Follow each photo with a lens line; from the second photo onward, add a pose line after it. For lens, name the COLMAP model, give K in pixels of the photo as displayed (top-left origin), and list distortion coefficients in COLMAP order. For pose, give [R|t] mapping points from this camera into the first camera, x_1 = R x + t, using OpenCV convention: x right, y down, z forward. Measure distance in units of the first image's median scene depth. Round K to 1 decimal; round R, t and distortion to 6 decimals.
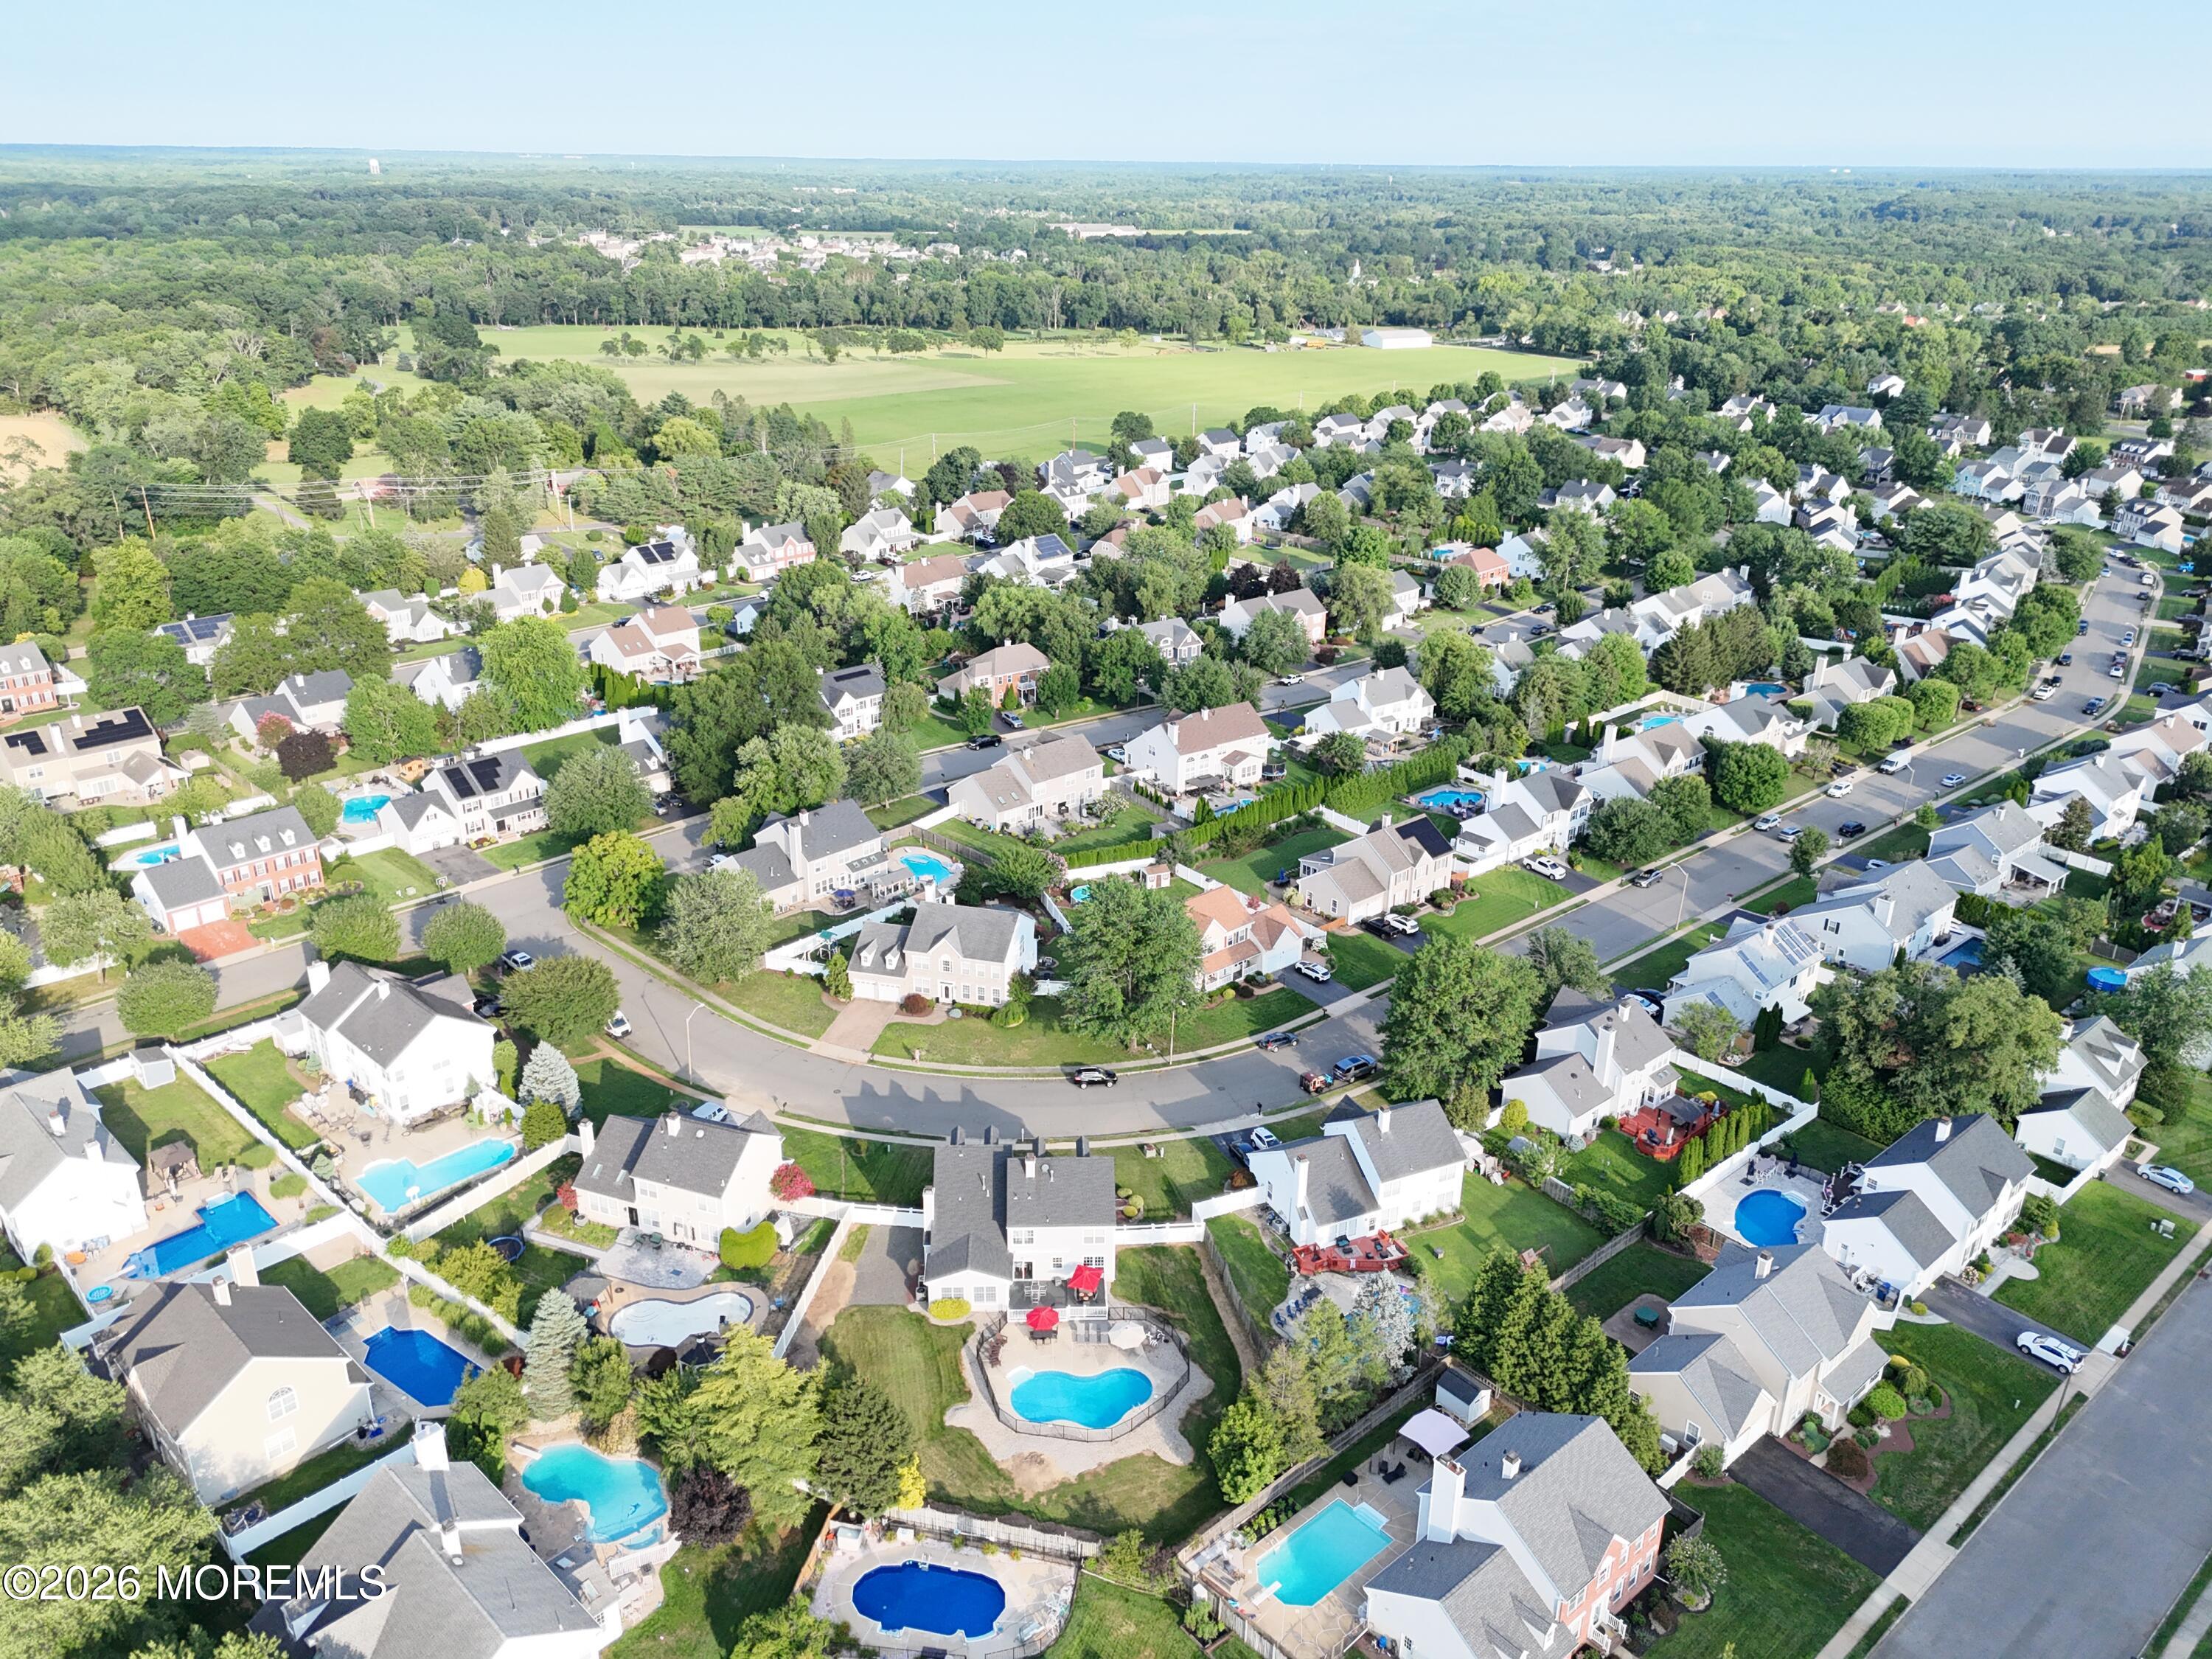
lens RADIAL K [[1619.4, 0, 1106.0], [0, 1619.4, 829.5], [0, 0, 1]] dist [0.139764, -0.276928]
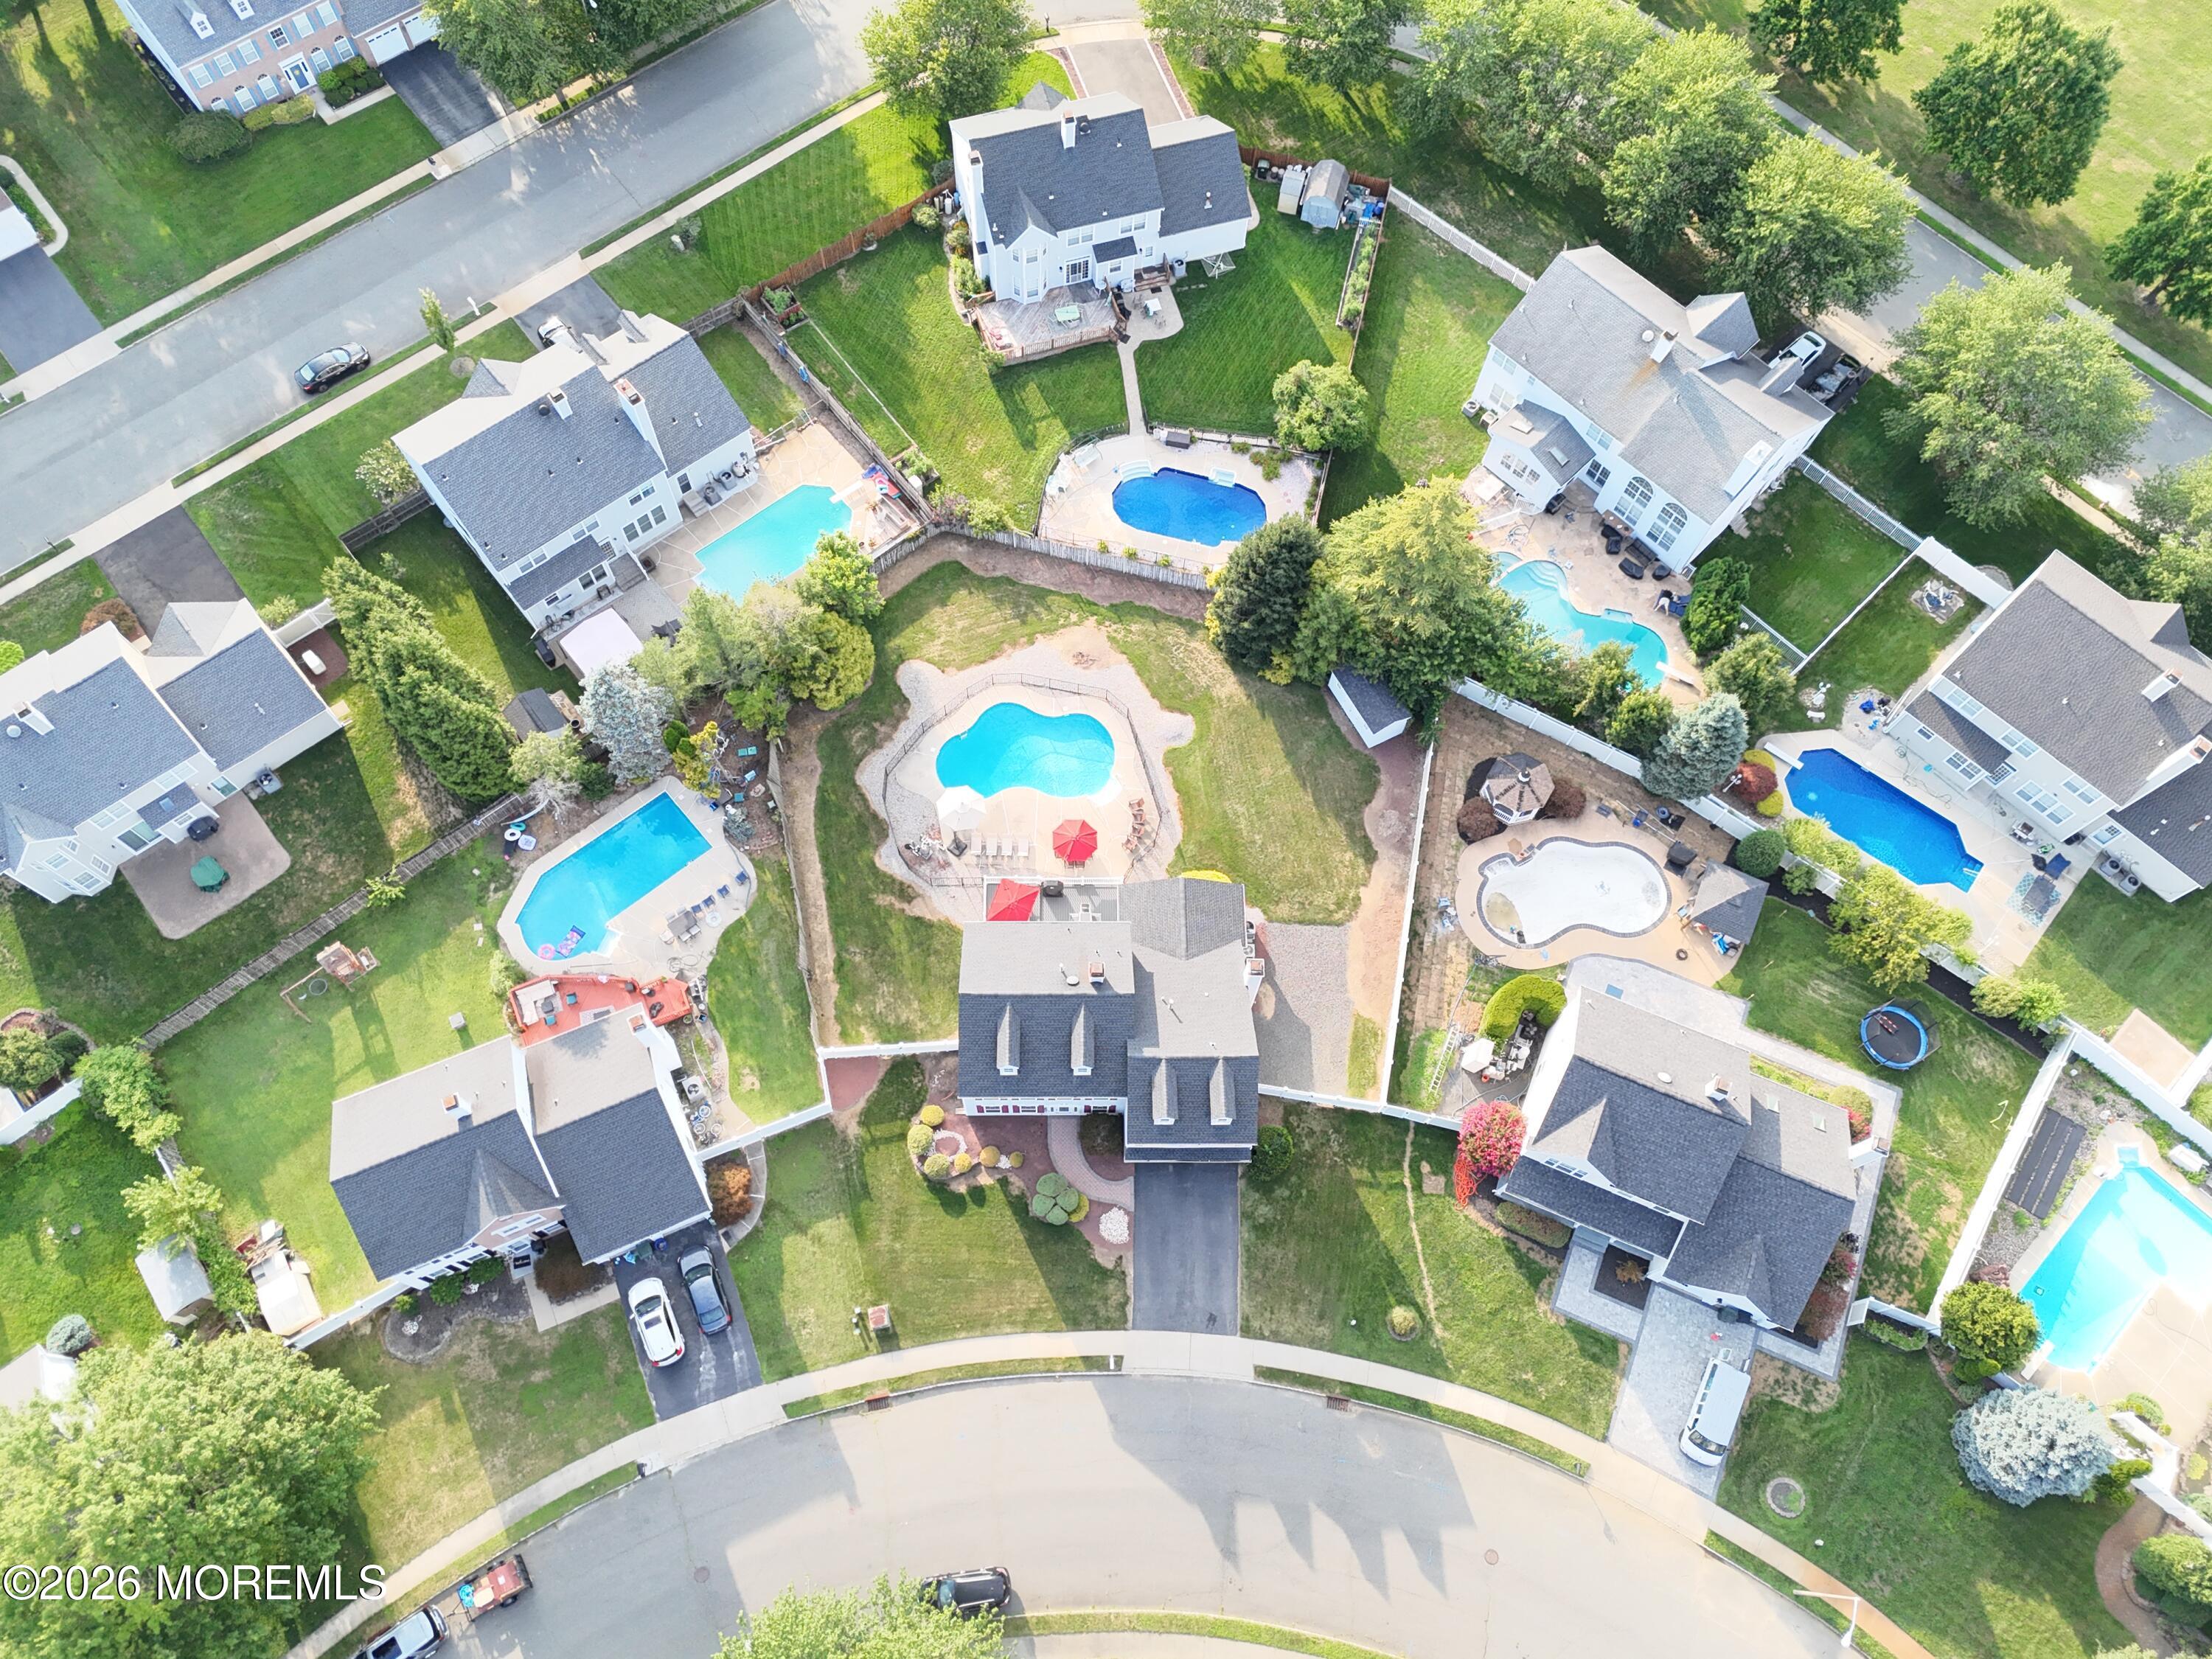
lens RADIAL K [[1619.4, 0, 1106.0], [0, 1619.4, 829.5], [0, 0, 1]] dist [0.139764, -0.276928]
pose [[-0.998797, -0.044782, -0.019992, -0.034599], [-0.020306, 0.006571, 0.999772, -0.382142], [-0.044640, 0.998975, -0.007473, 0.898435]]
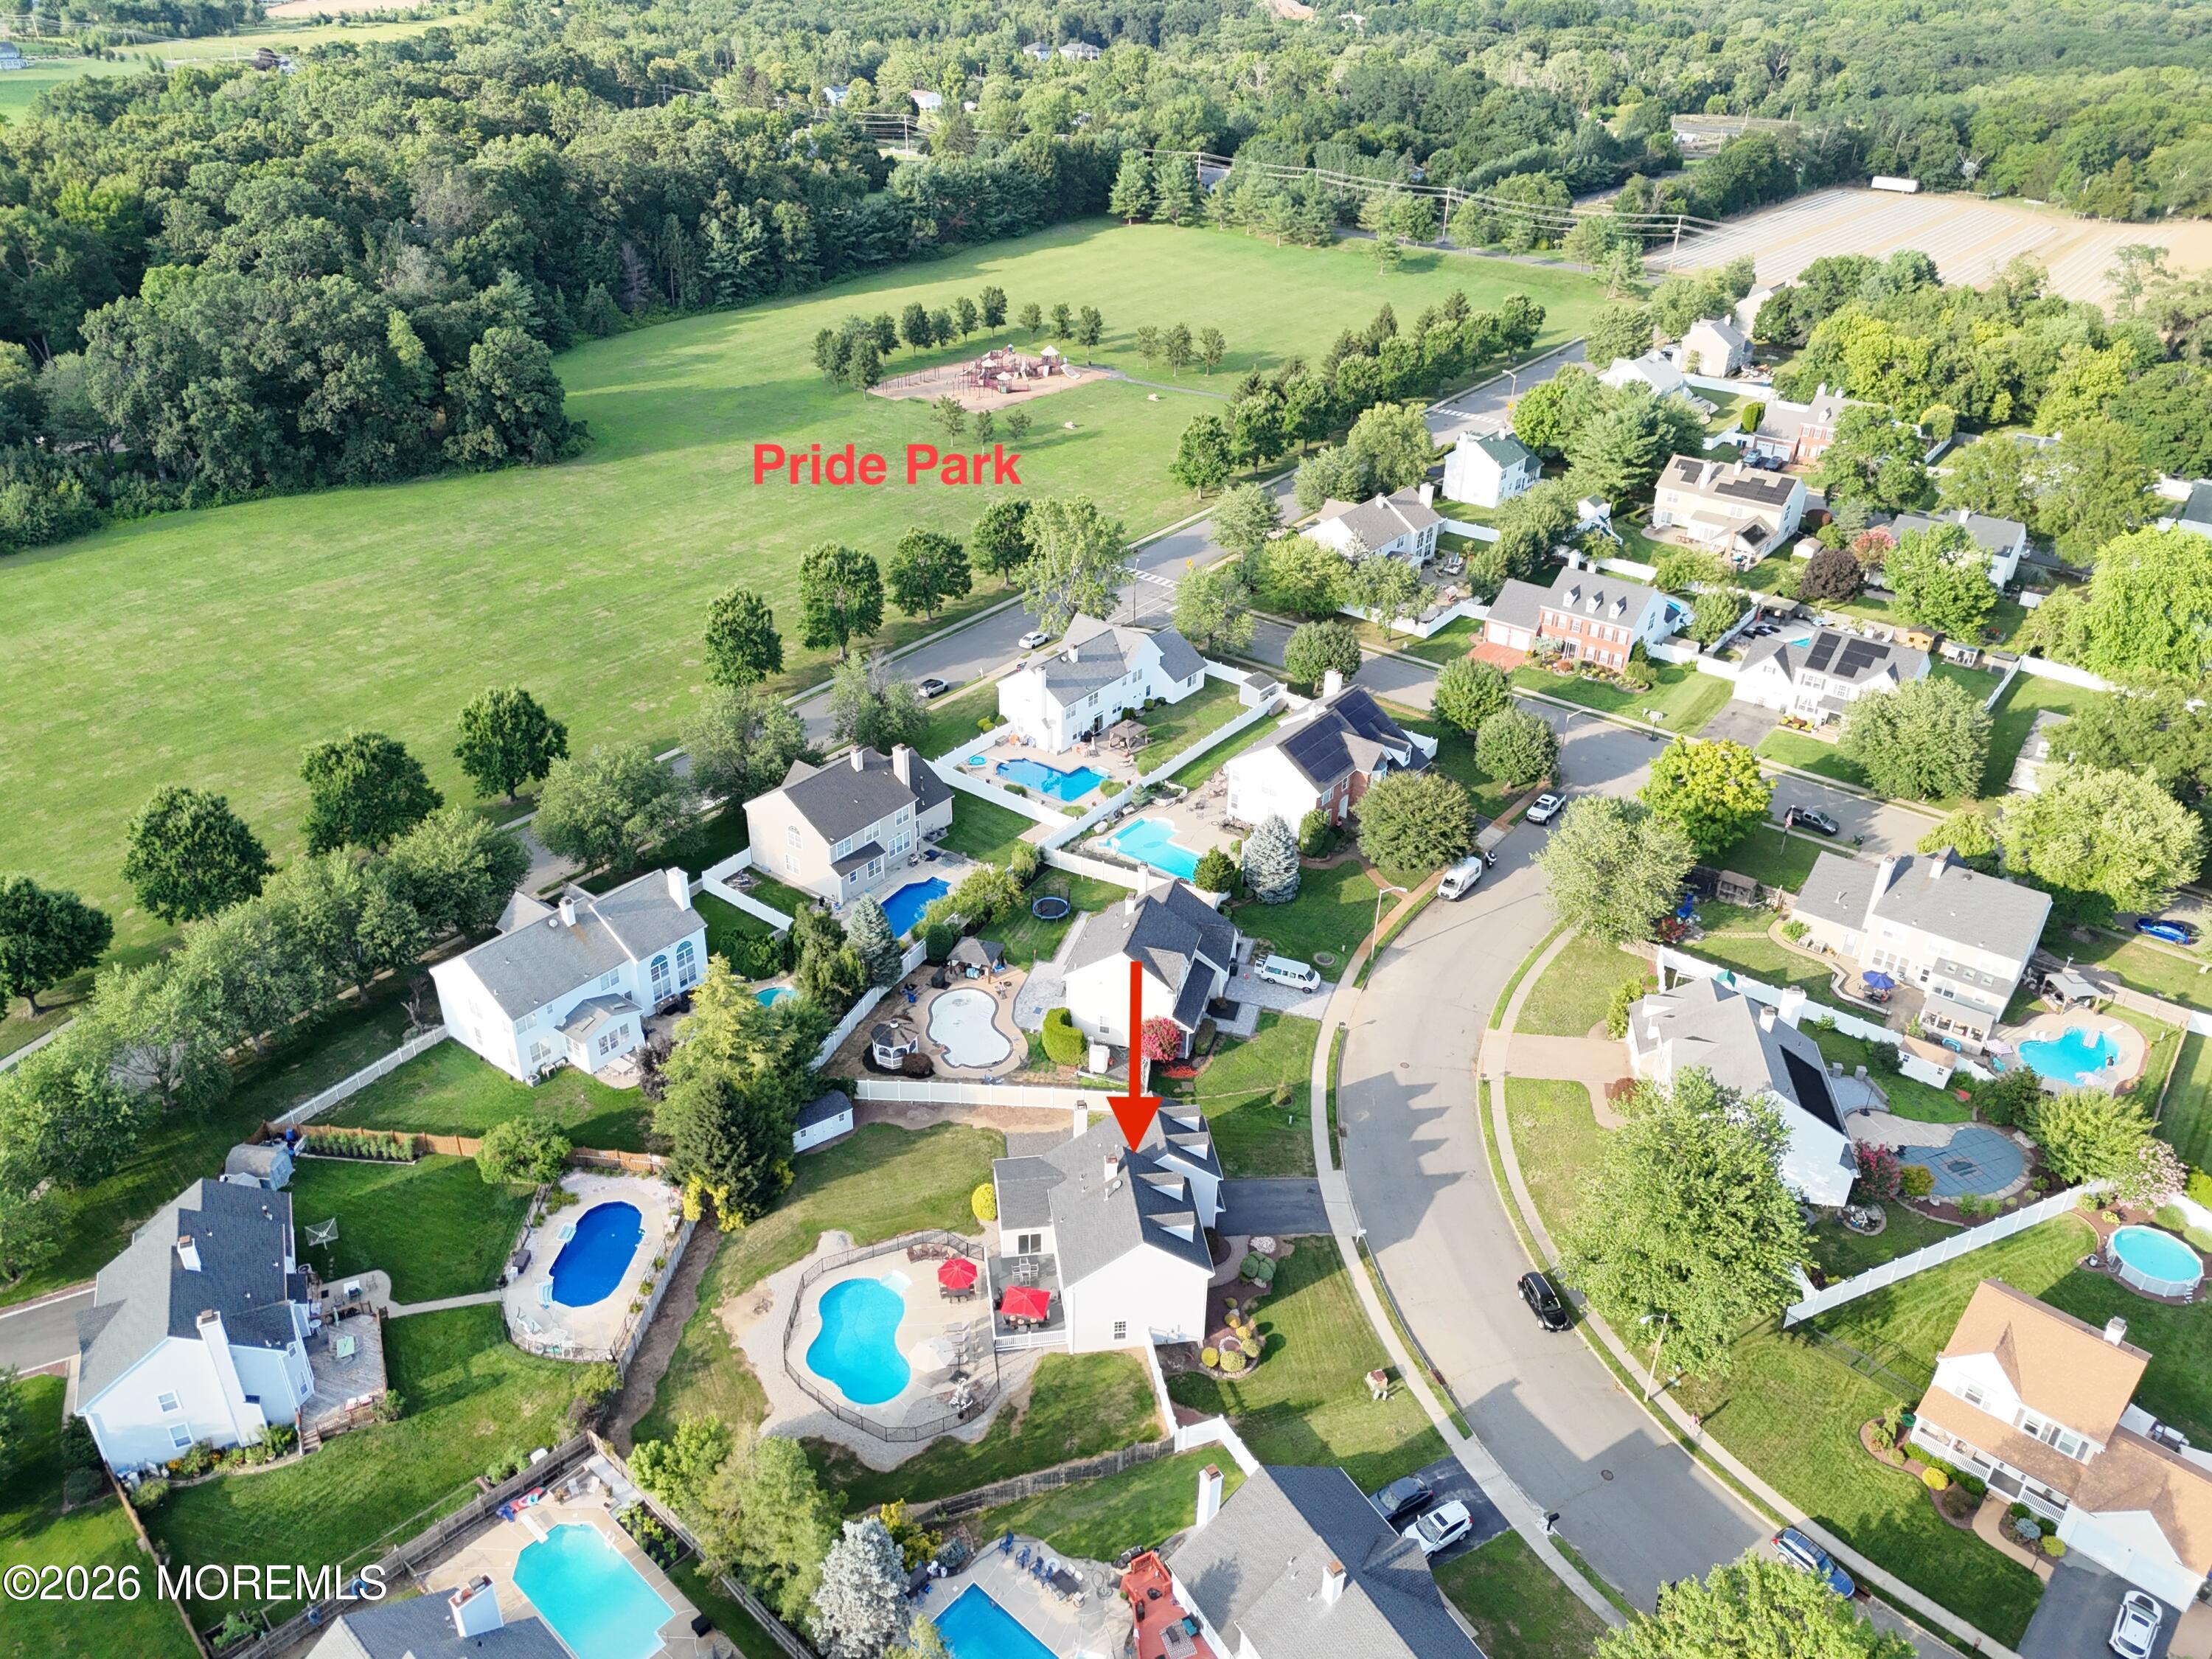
lens RADIAL K [[1624.8, 0, 1101.8], [0, 1624.8, 825.7], [0, 0, 1]] dist [0.077499, -0.072561]
pose [[0.098865, 0.483335, -0.869835, 0.527887], [-0.394275, 0.821603, 0.411722, -0.238262], [0.913659, 0.302250, 0.271795, 0.691700]]
